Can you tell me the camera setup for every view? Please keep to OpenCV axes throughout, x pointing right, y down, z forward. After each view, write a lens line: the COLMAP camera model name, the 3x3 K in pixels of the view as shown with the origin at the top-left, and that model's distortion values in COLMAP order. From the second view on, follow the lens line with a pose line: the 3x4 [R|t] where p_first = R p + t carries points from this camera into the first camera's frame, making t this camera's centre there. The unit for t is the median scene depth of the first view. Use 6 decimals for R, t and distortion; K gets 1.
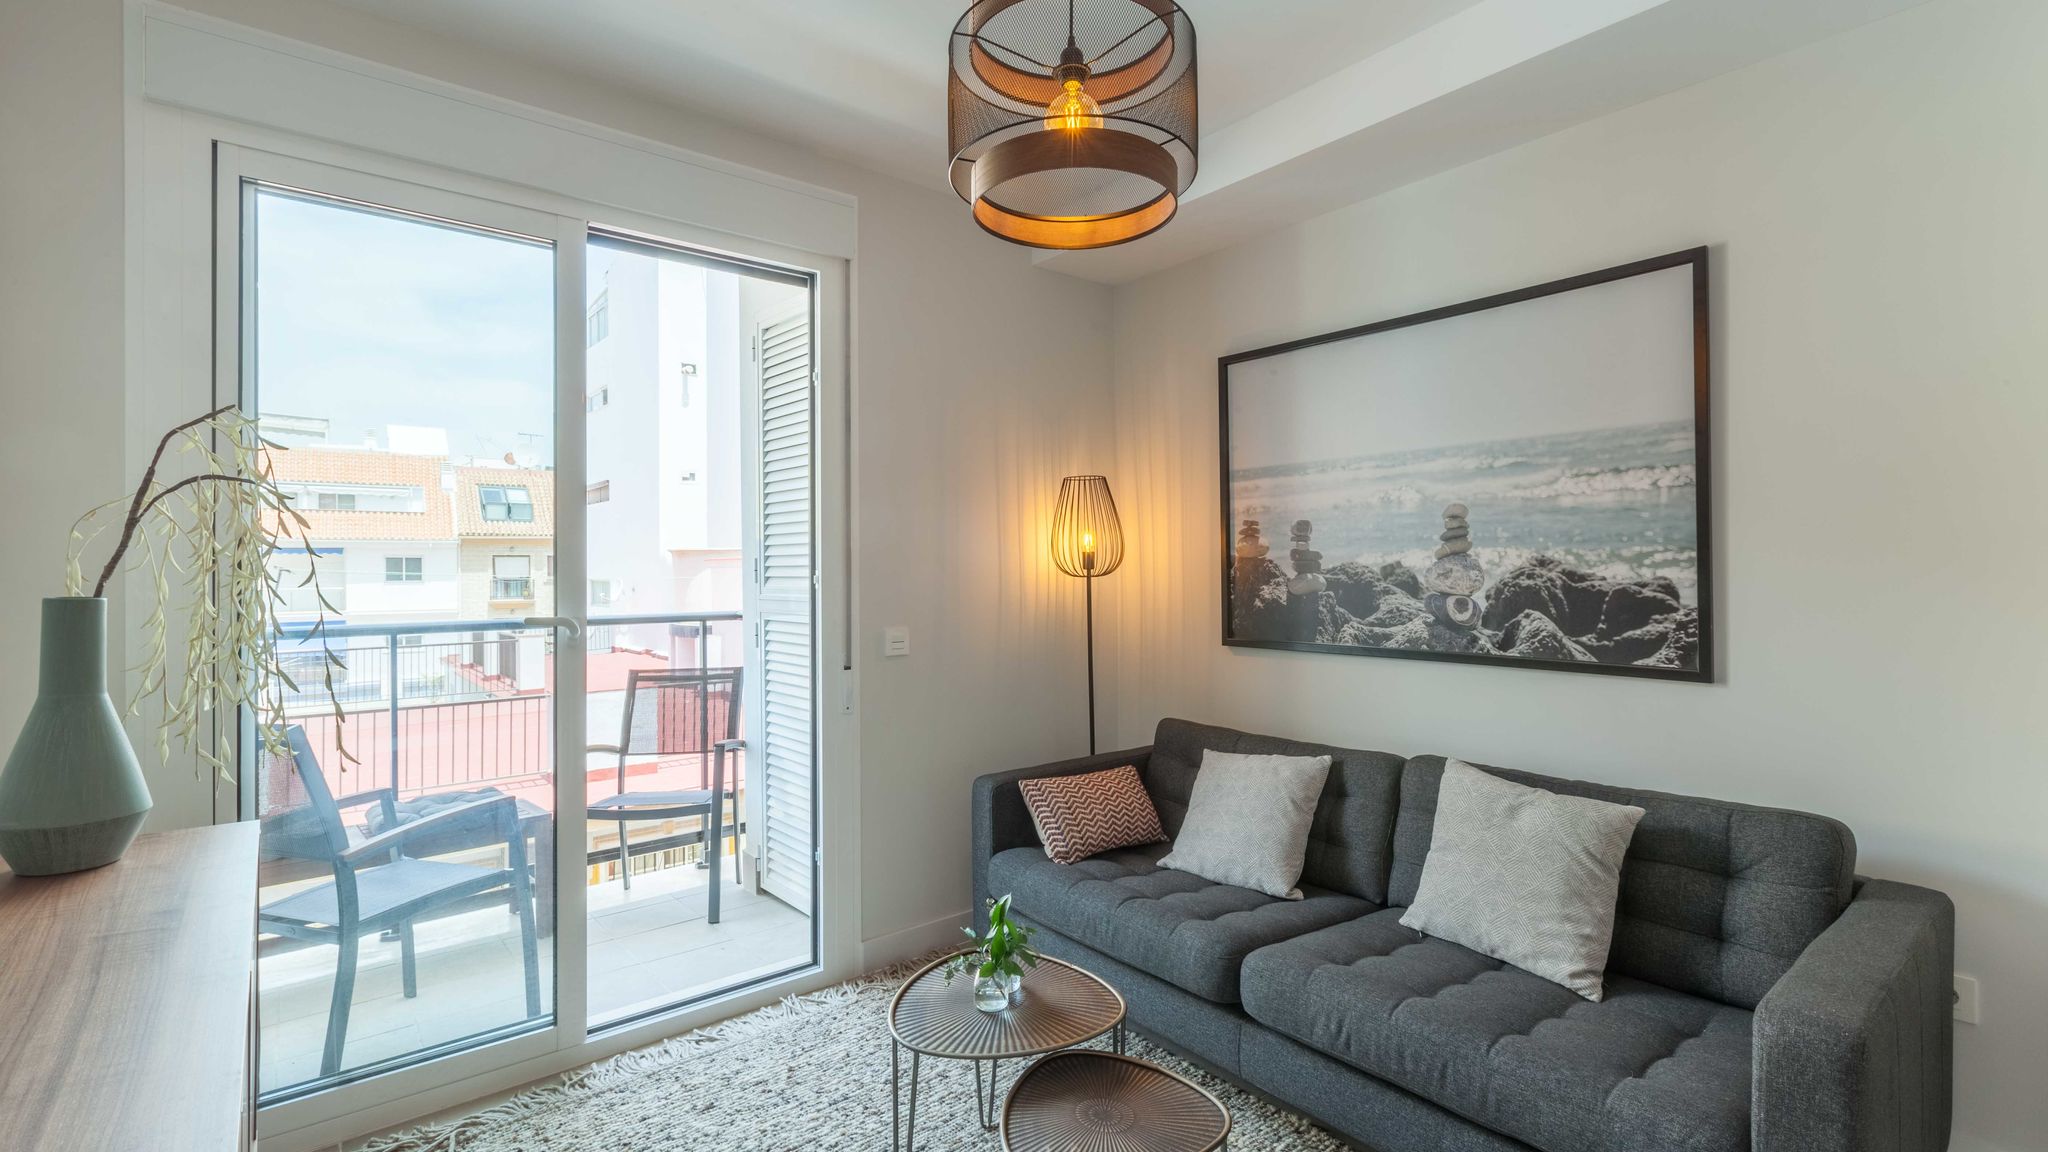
lens RADIAL K [[909.4, 0, 1028.8], [0, 909.4, 567.2], [0, 0, 1]] dist [-0.000853, -0.000036]
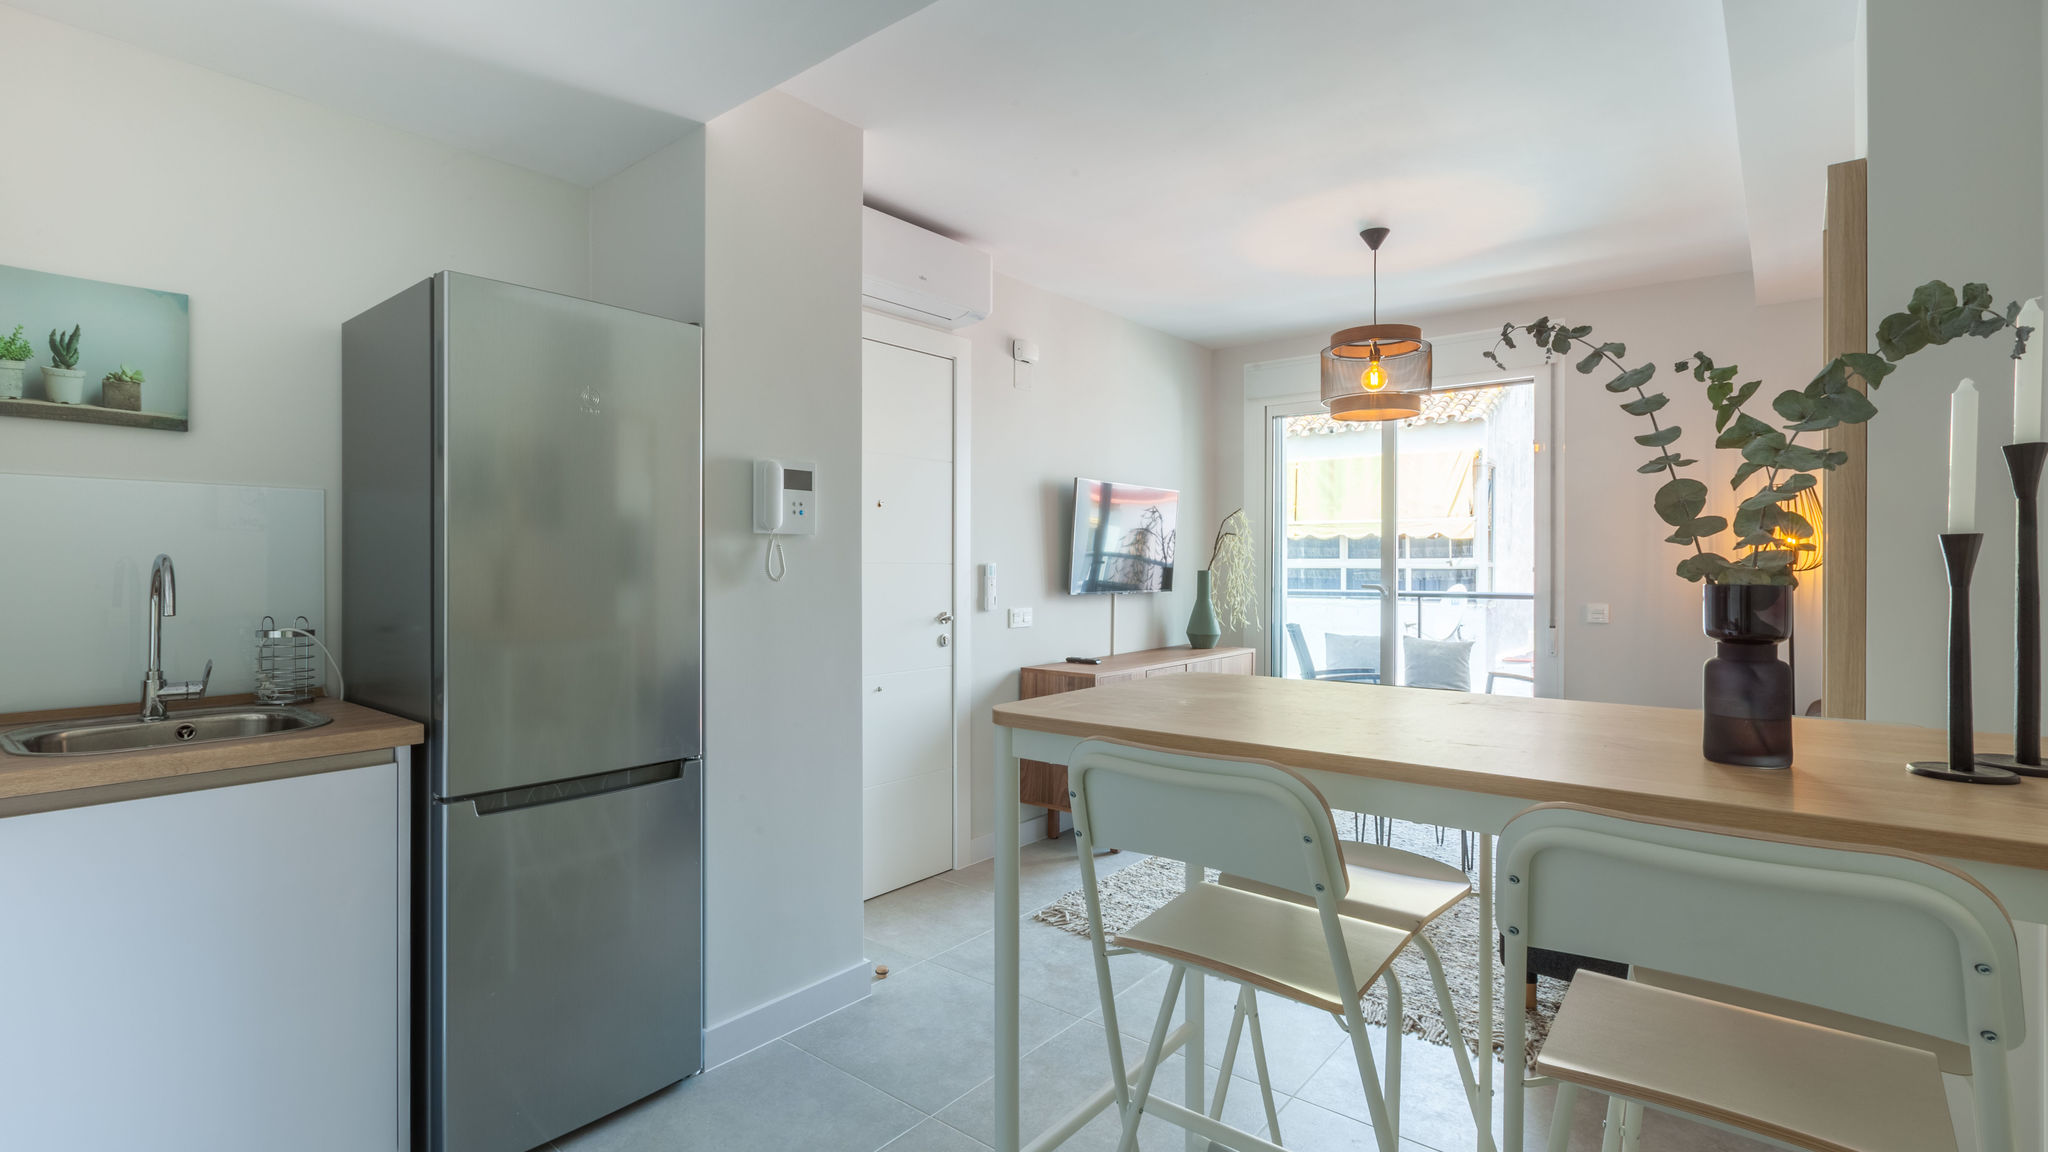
lens RADIAL K [[947.5, 0, 997.1], [0, 947.5, 569.7], [0, 0, 1]] dist [0.000206, 0.000055]
pose [[0.192046, 0.013024, -0.981300, 1.389316], [0.001196, 0.999908, 0.013505, -0.011708], [0.981385, -0.003767, 0.192013, -0.277088]]
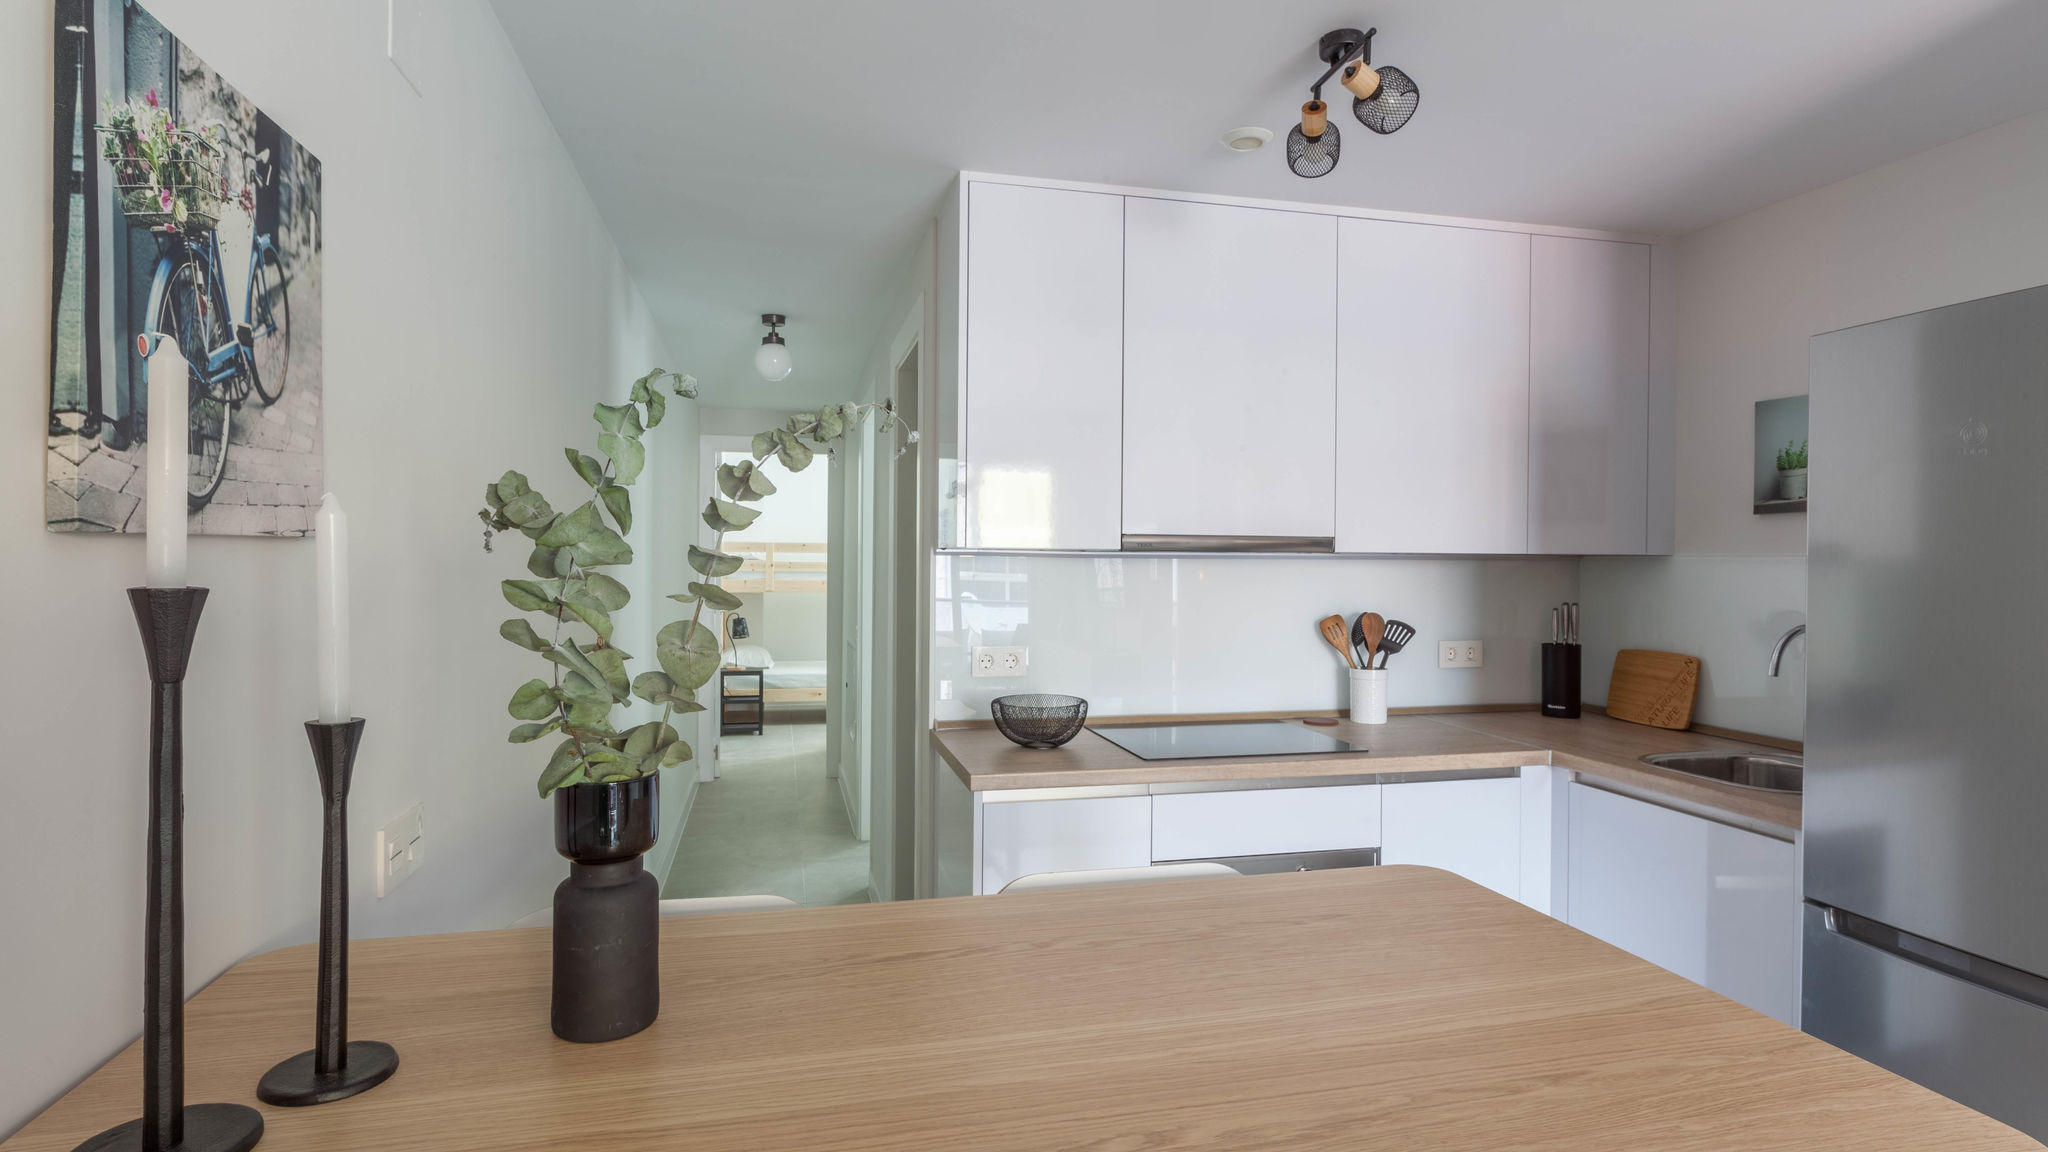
lens RADIAL K [[1033.4, 0, 1029.7], [0, 1033.4, 569.2], [0, 0, 1]] dist [-0.003574, -0.001594]
pose [[-0.903557, -0.003434, 0.428454, 0.742149], [-0.002657, 0.999994, 0.002413, -0.068091], [-0.428459, 0.001042, -0.903560, 0.407806]]
